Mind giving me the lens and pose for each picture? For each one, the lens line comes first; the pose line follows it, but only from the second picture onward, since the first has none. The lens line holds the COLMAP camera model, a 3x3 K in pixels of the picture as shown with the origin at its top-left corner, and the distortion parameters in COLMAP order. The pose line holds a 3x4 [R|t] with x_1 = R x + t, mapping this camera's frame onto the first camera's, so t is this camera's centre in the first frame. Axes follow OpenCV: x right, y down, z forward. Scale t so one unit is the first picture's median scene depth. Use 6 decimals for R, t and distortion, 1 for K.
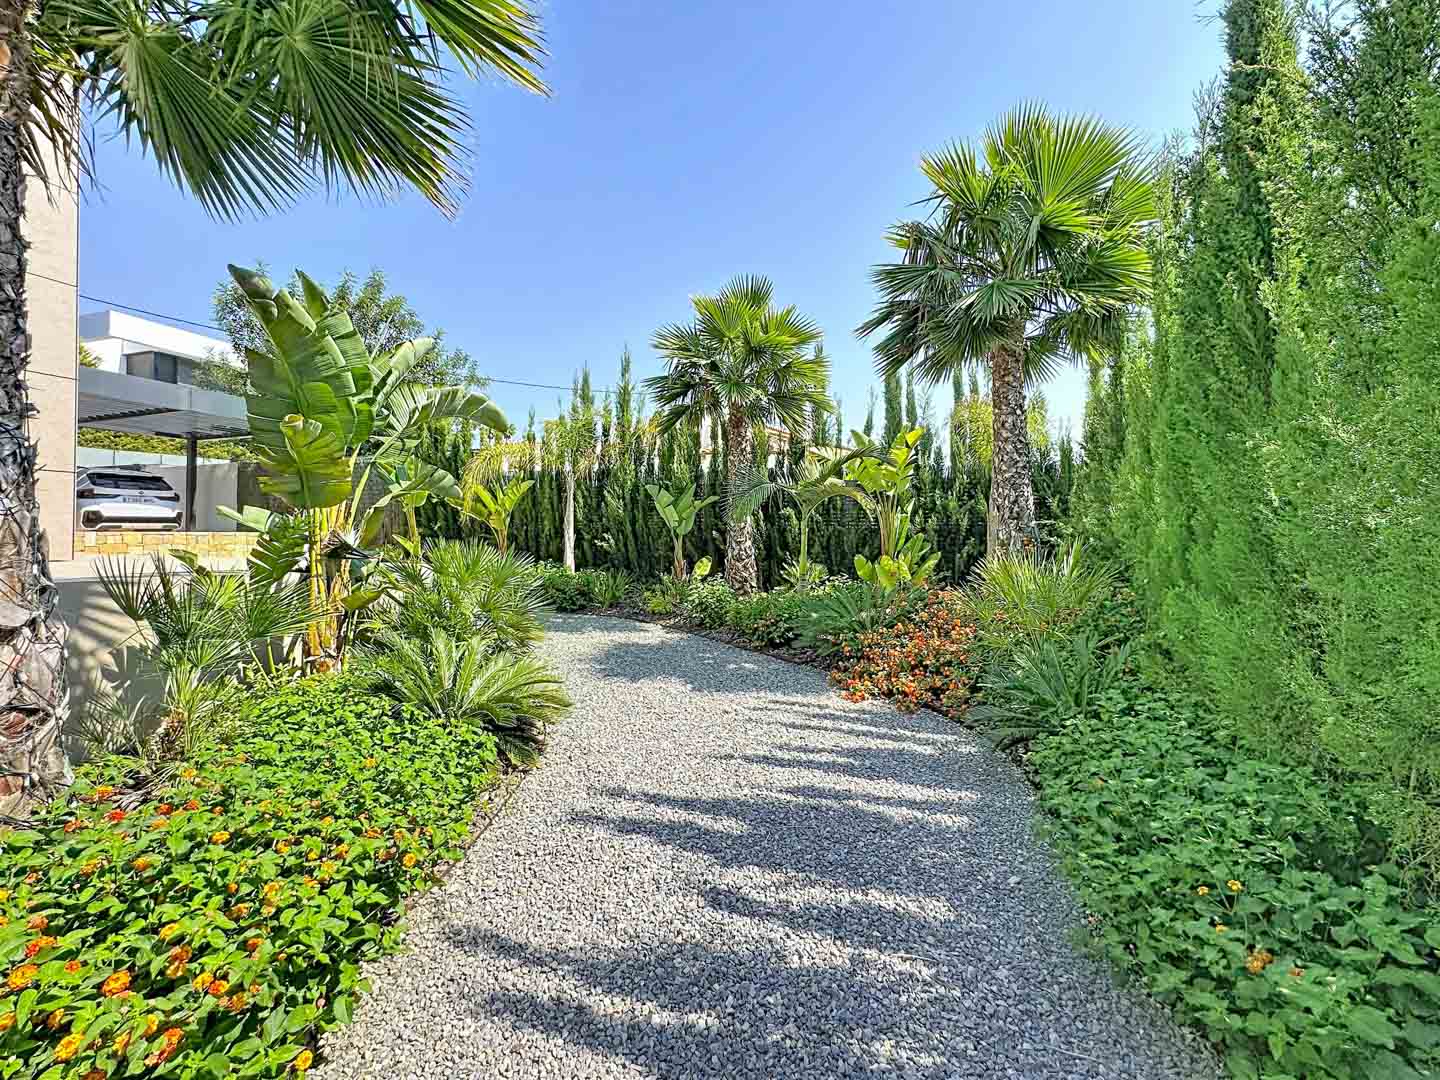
lens RADIAL K [[595.5, 0, 723.7], [0, 595.5, 549.3], [0, 0, 1]] dist [-0.032846, 0.015435]
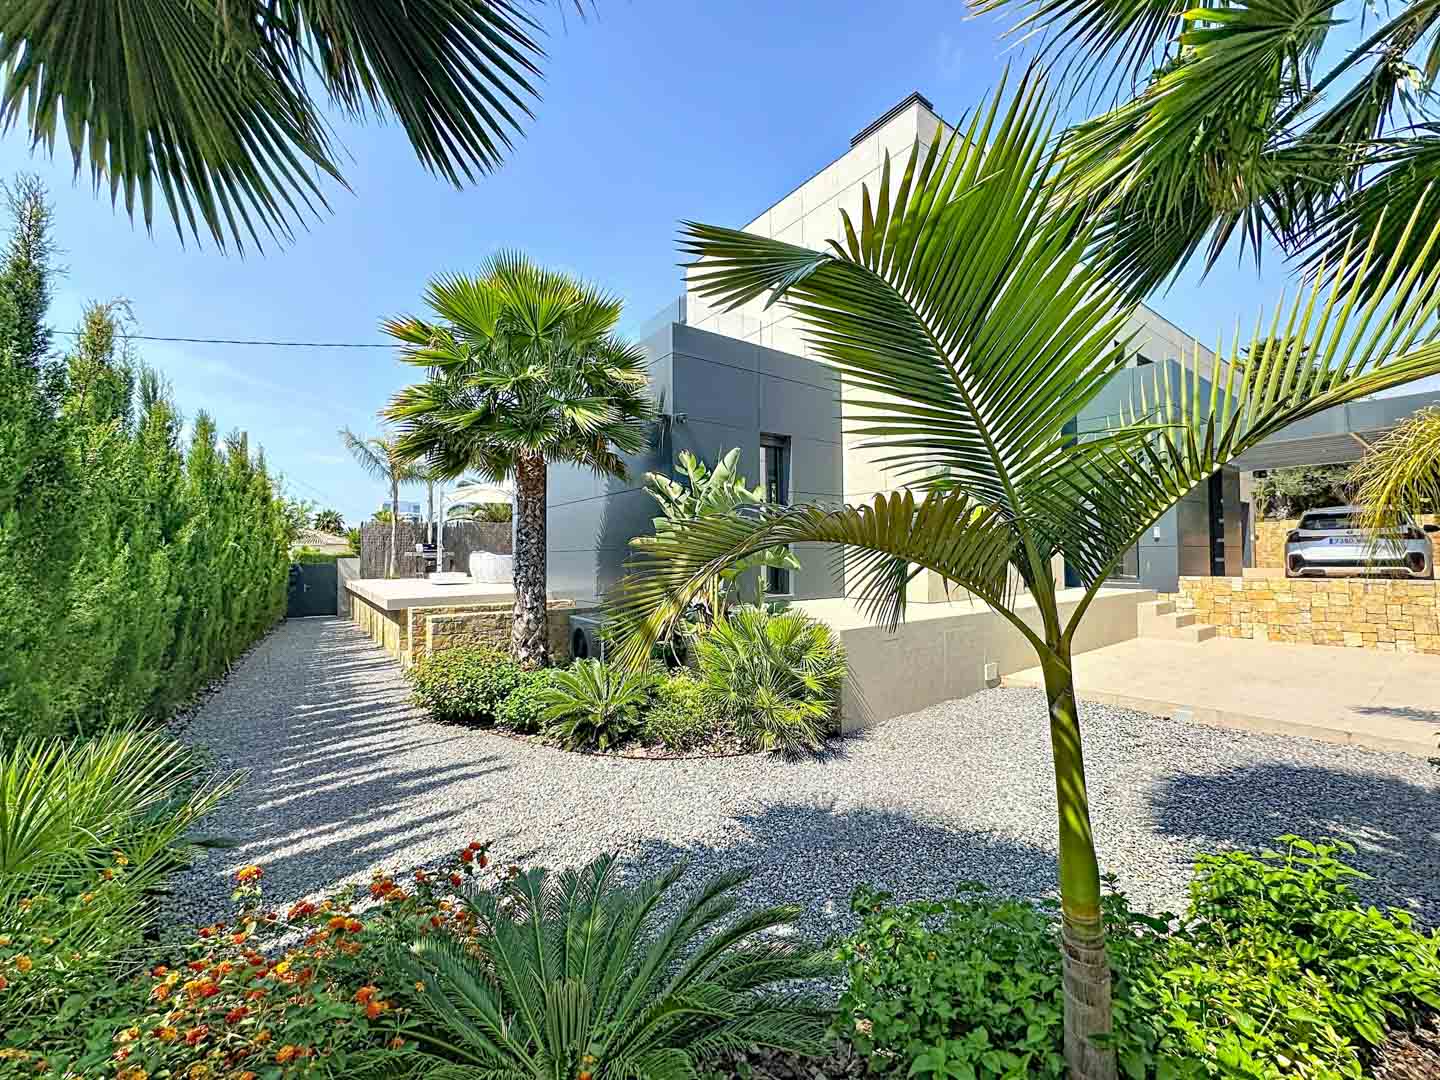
lens RADIAL K [[595.5, 0, 723.7], [0, 595.5, 549.3], [0, 0, 1]] dist [-0.032846, 0.015435]
pose [[-0.549095, -0.025236, -0.835379, 0.788144], [-0.001209, 0.999567, -0.029402, -0.138039], [0.835759, -0.015135, -0.548888, 2.242508]]
